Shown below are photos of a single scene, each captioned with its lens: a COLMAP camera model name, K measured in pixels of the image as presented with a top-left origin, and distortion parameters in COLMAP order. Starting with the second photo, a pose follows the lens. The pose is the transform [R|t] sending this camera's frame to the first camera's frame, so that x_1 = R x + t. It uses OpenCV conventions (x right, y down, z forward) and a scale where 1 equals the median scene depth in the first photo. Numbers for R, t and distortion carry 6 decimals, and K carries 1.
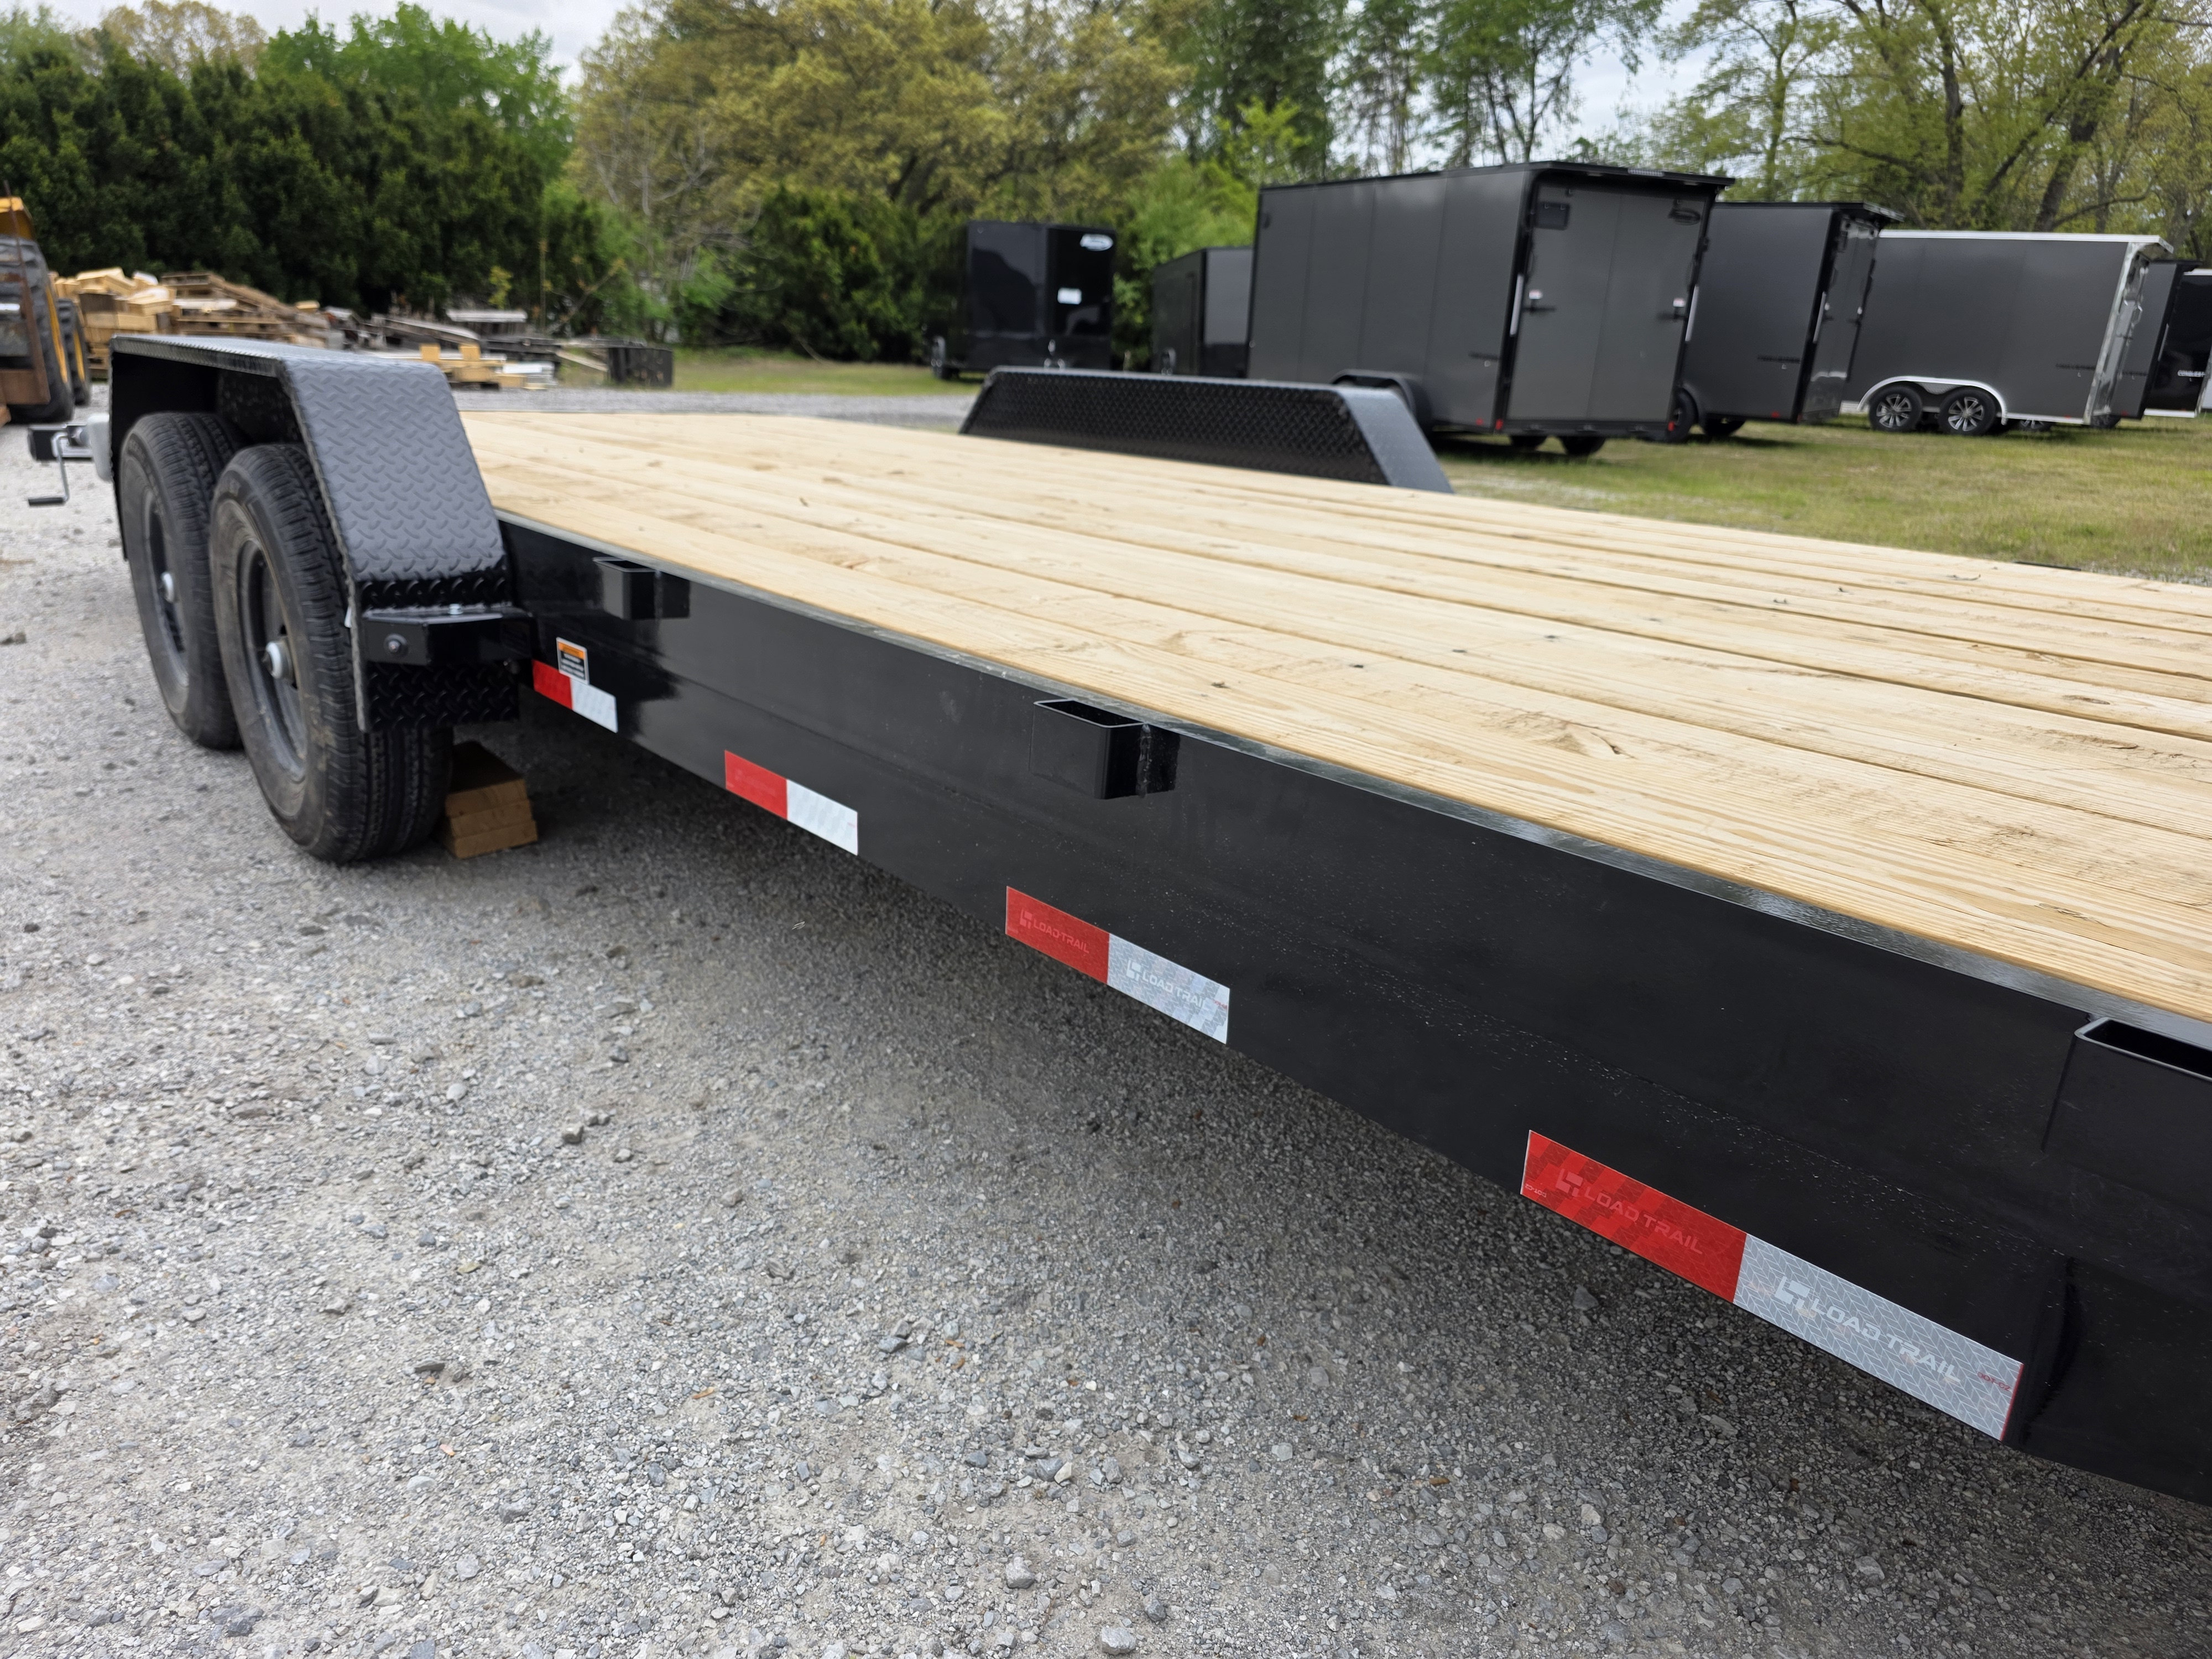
lens RADIAL K [[1493.1, 0, 1097.7], [0, 1493.1, 842.6], [0, 0, 1]] dist [0.056962, -0.052740]
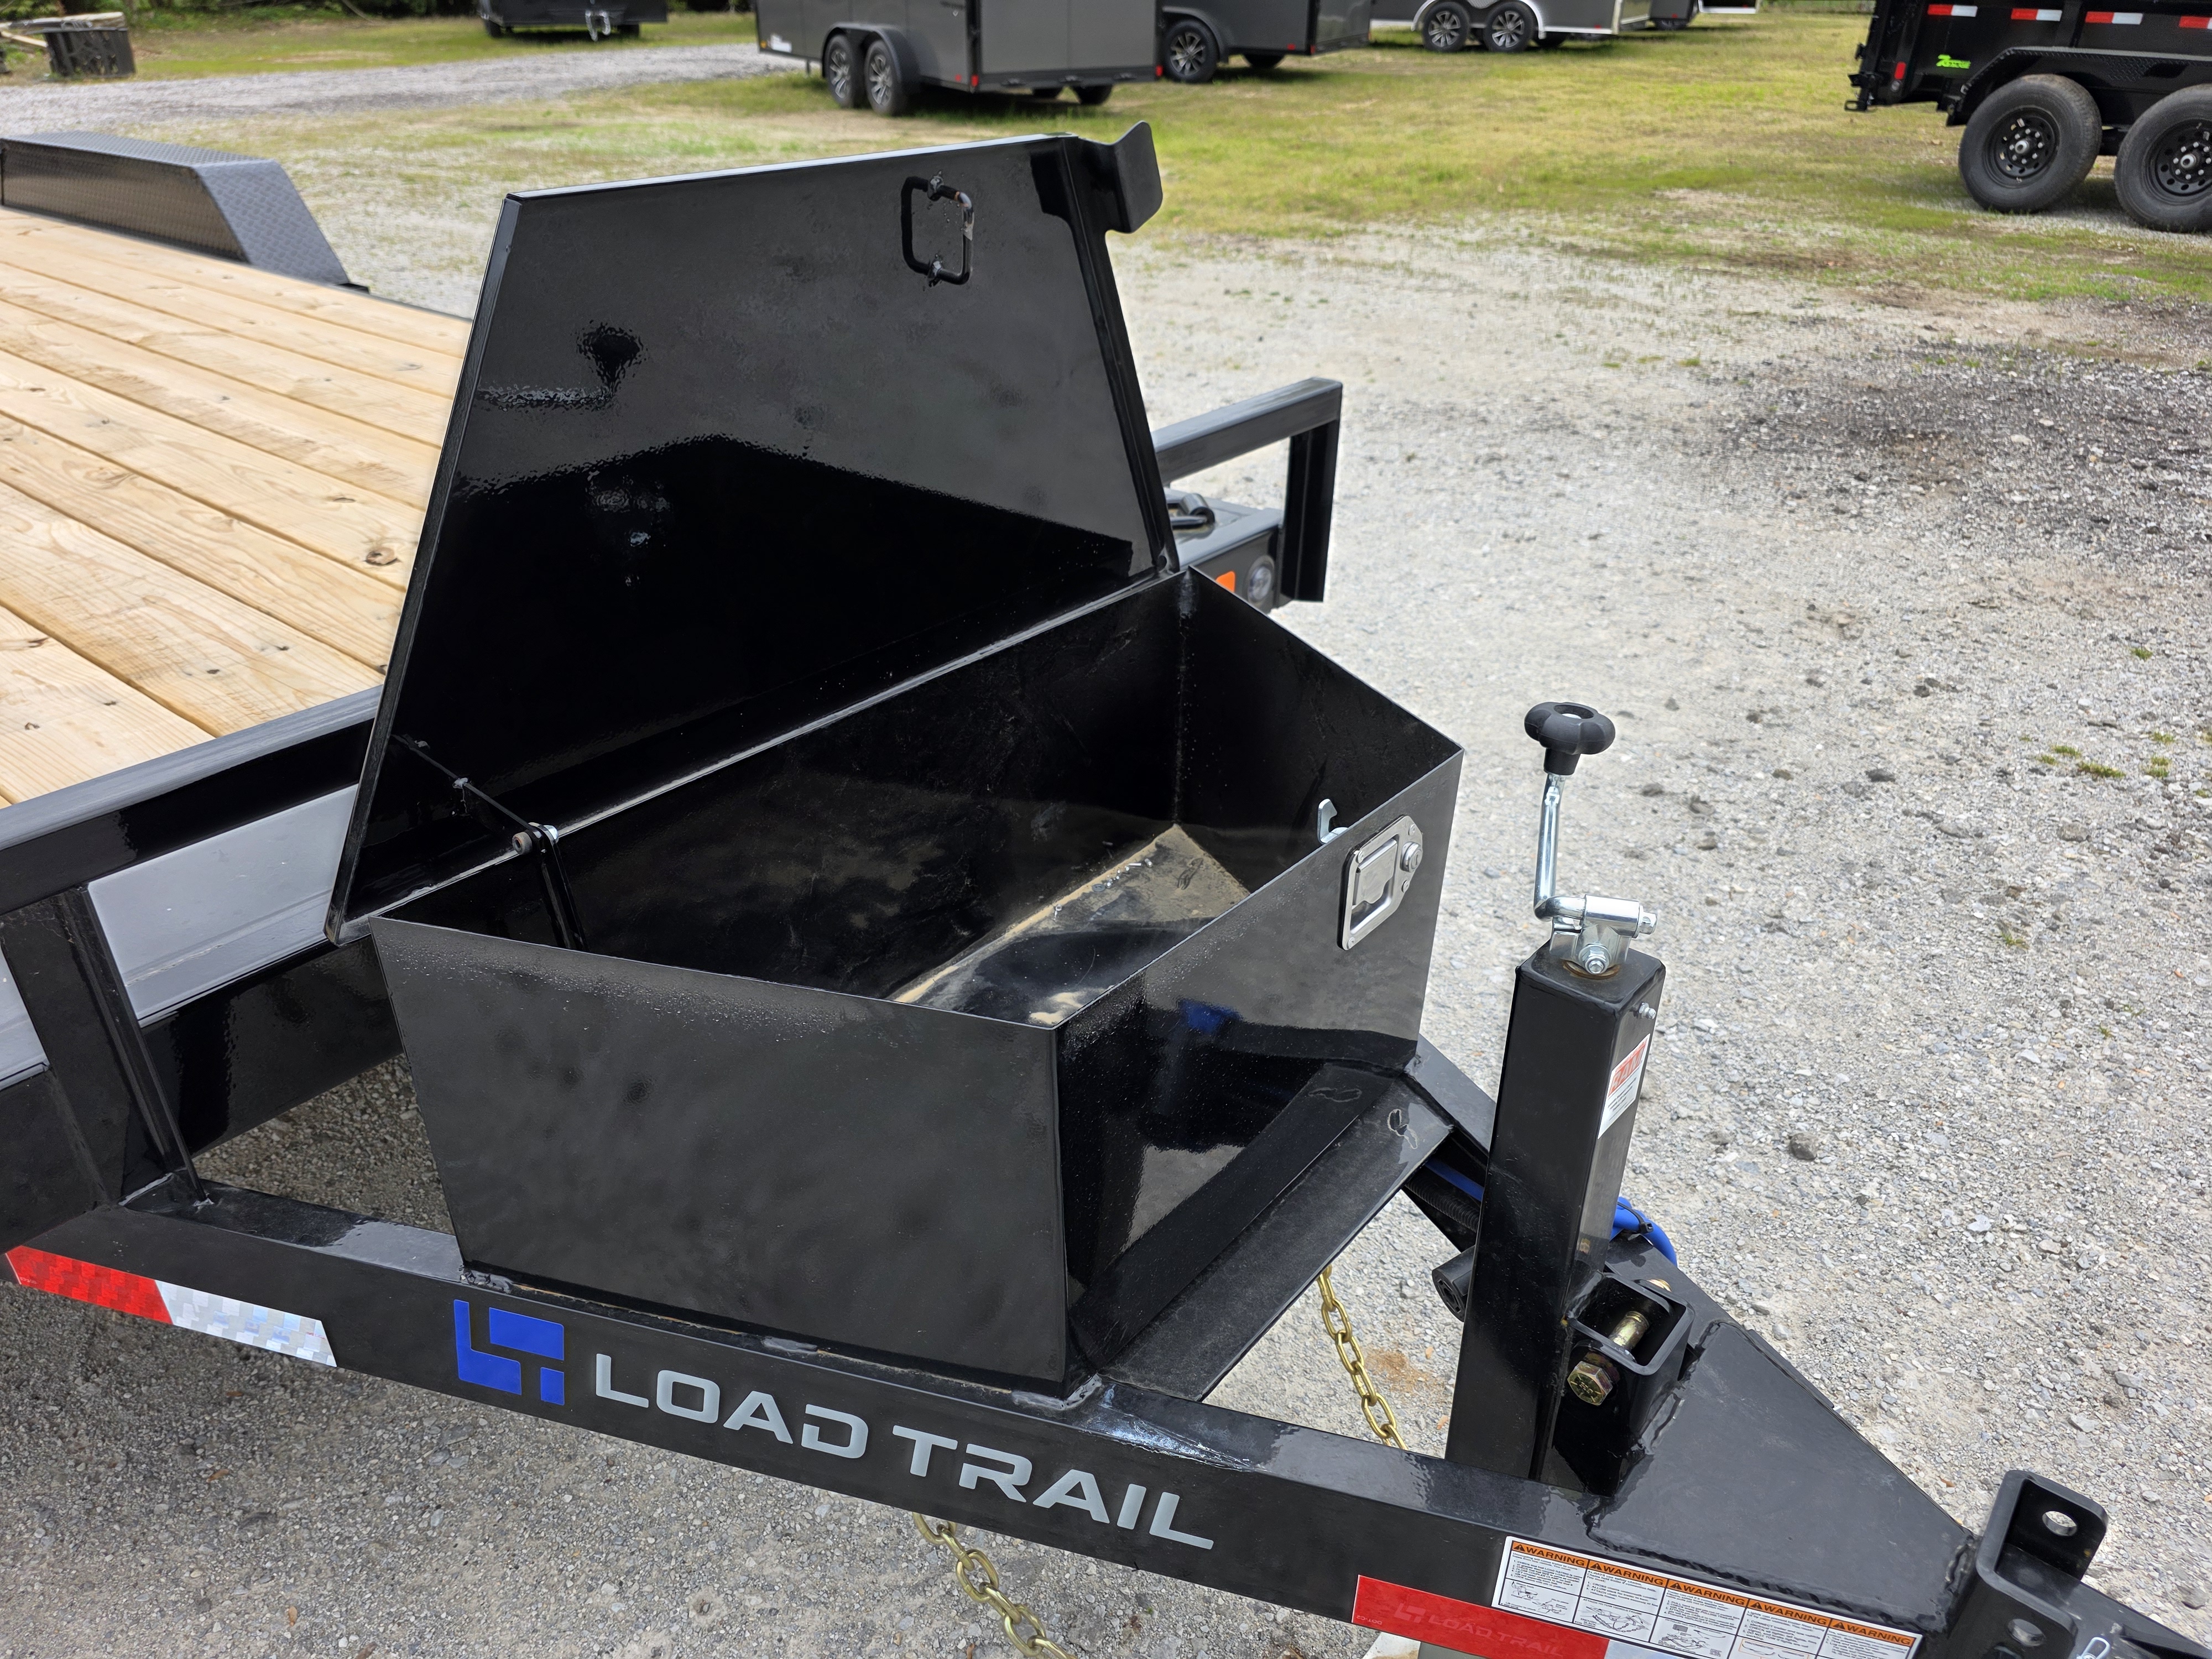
lens RADIAL K [[1493.1, 0, 1114.0], [0, 1493.1, 837.1], [0, 0, 1]] dist [0.056962, -0.052740]
pose [[0.983438, -0.126386, 0.129906, 0.724654], [0.096443, 0.971768, 0.215328, -0.010789], [-0.153453, -0.199233, 0.967863, -0.284505]]
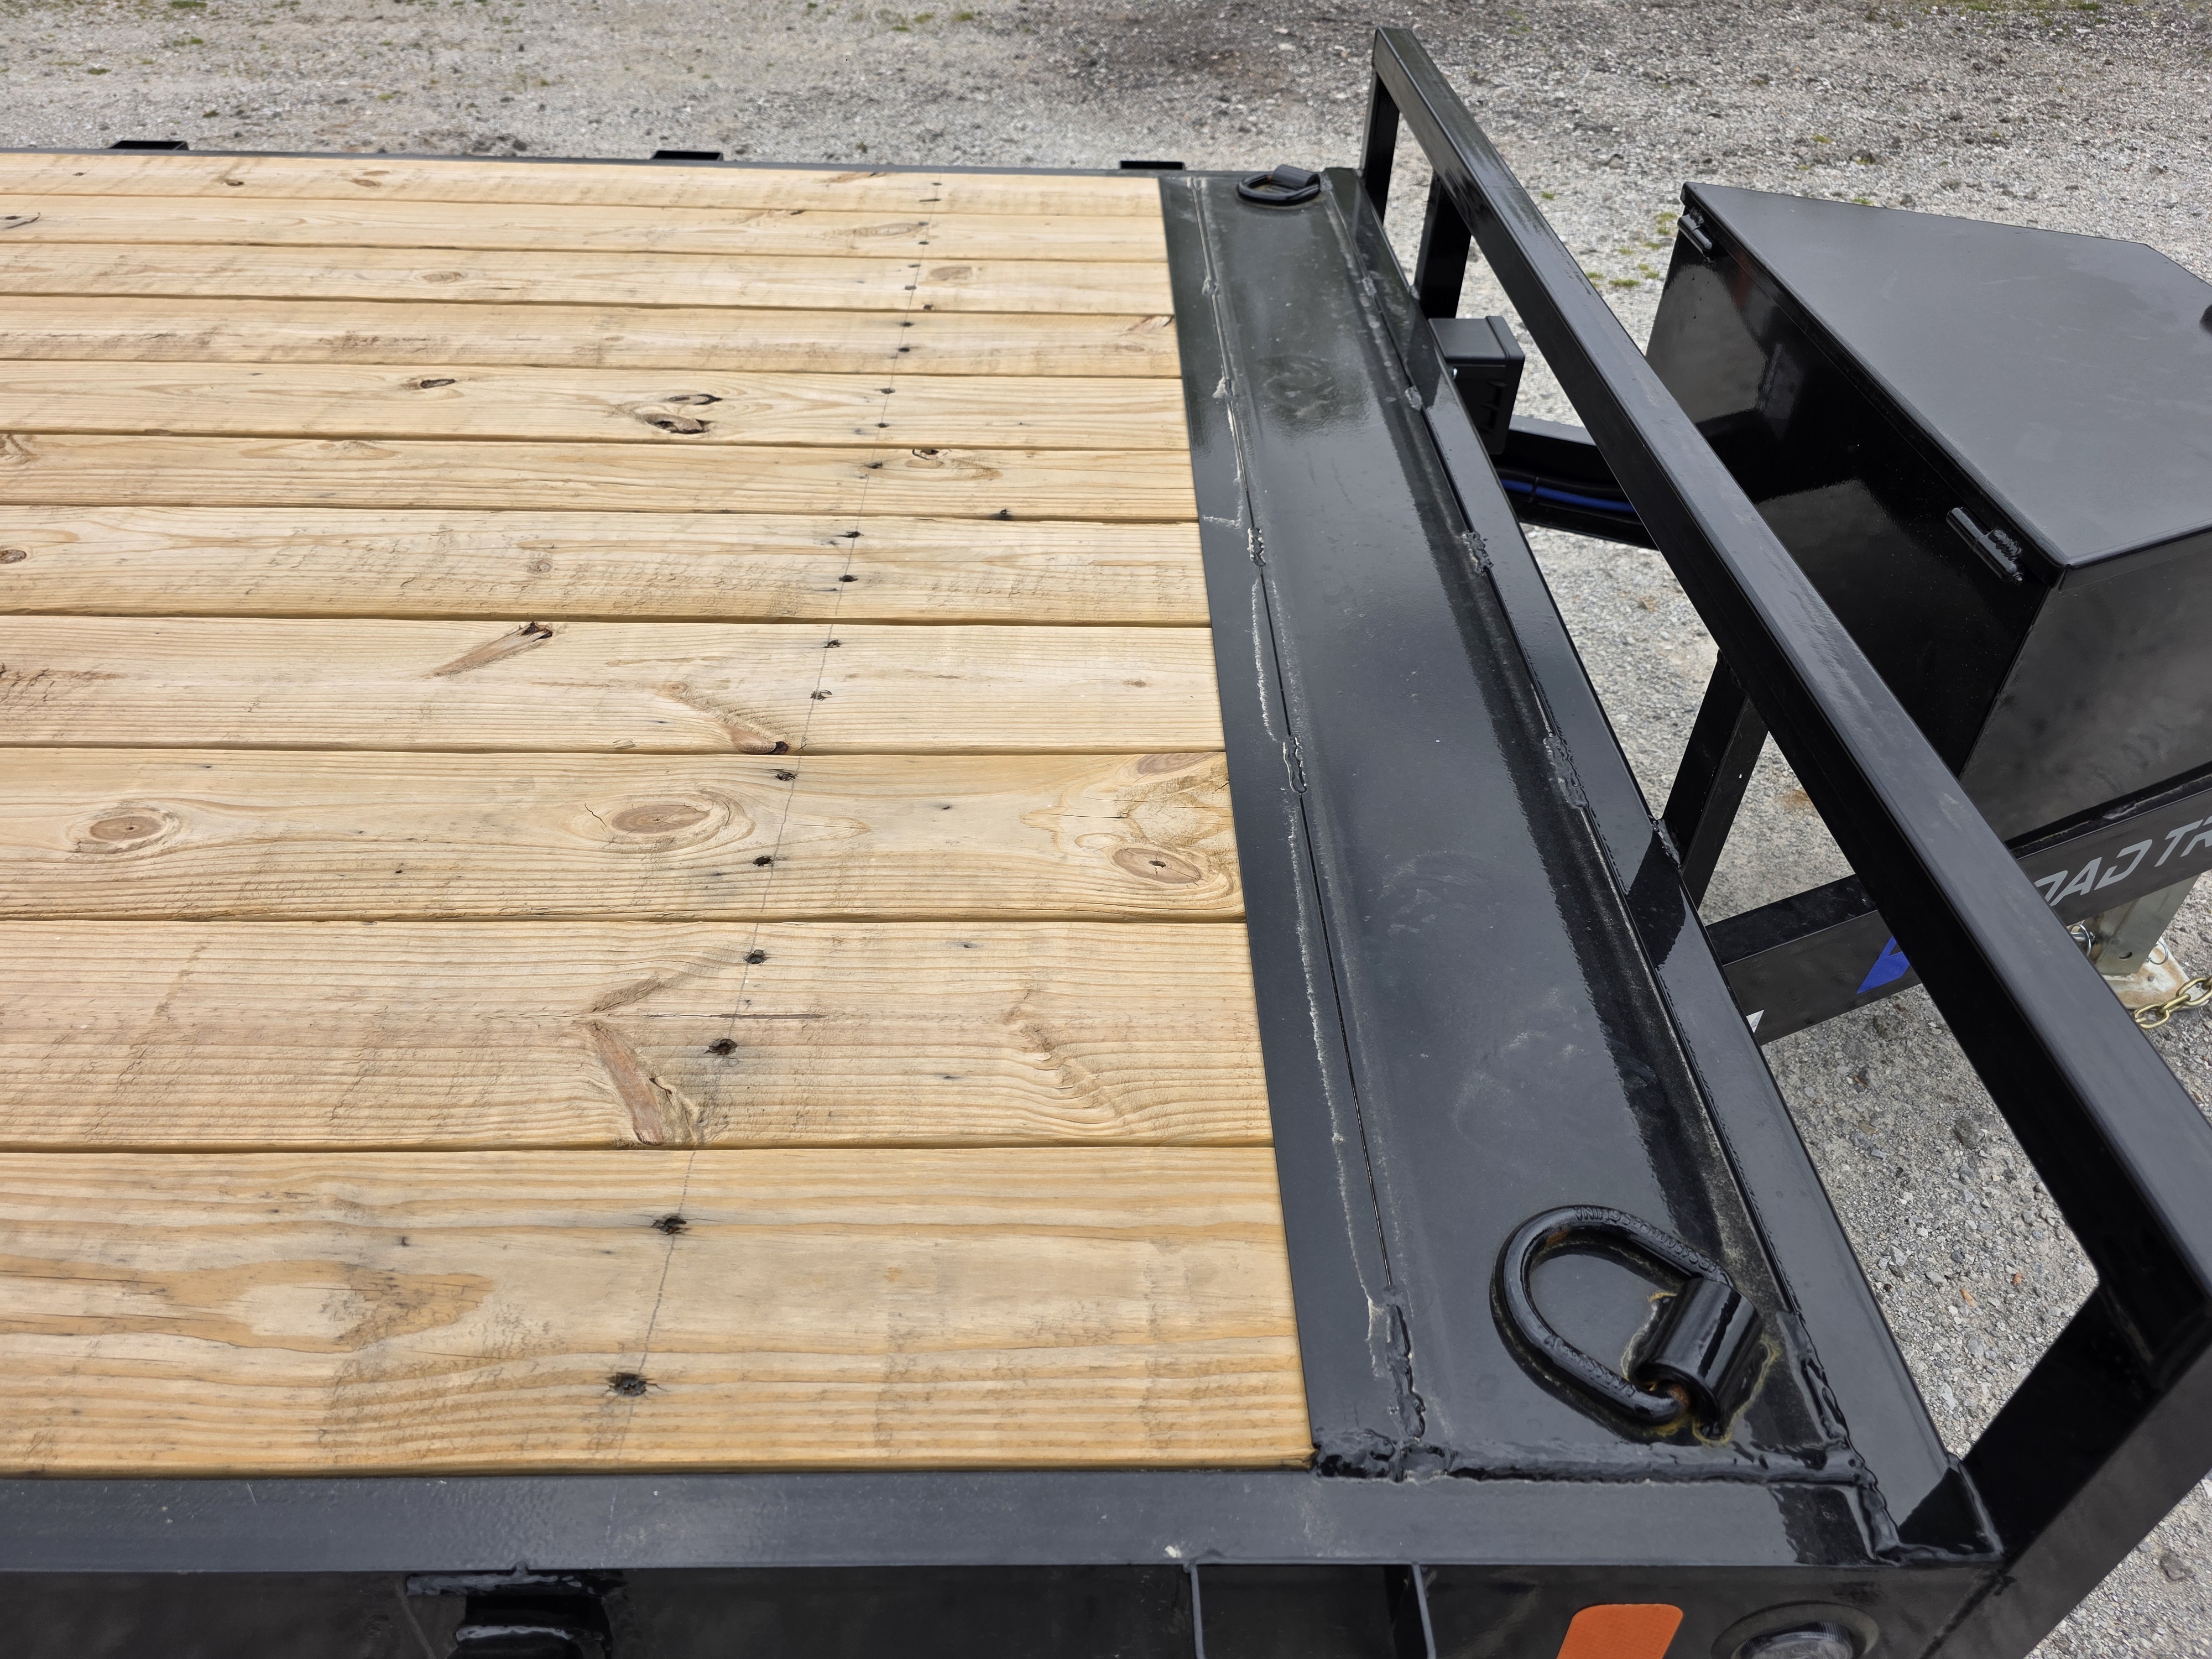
lens RADIAL K [[1493.1, 0, 1084.6], [0, 1493.1, 824.8], [0, 0, 1]] dist [0.056962, -0.052740]
pose [[0.638491, -0.511621, 0.574955, 0.237696], [0.248844, 0.844163, 0.474832, -0.111781], [-0.728290, -0.160102, 0.666305, -0.041698]]
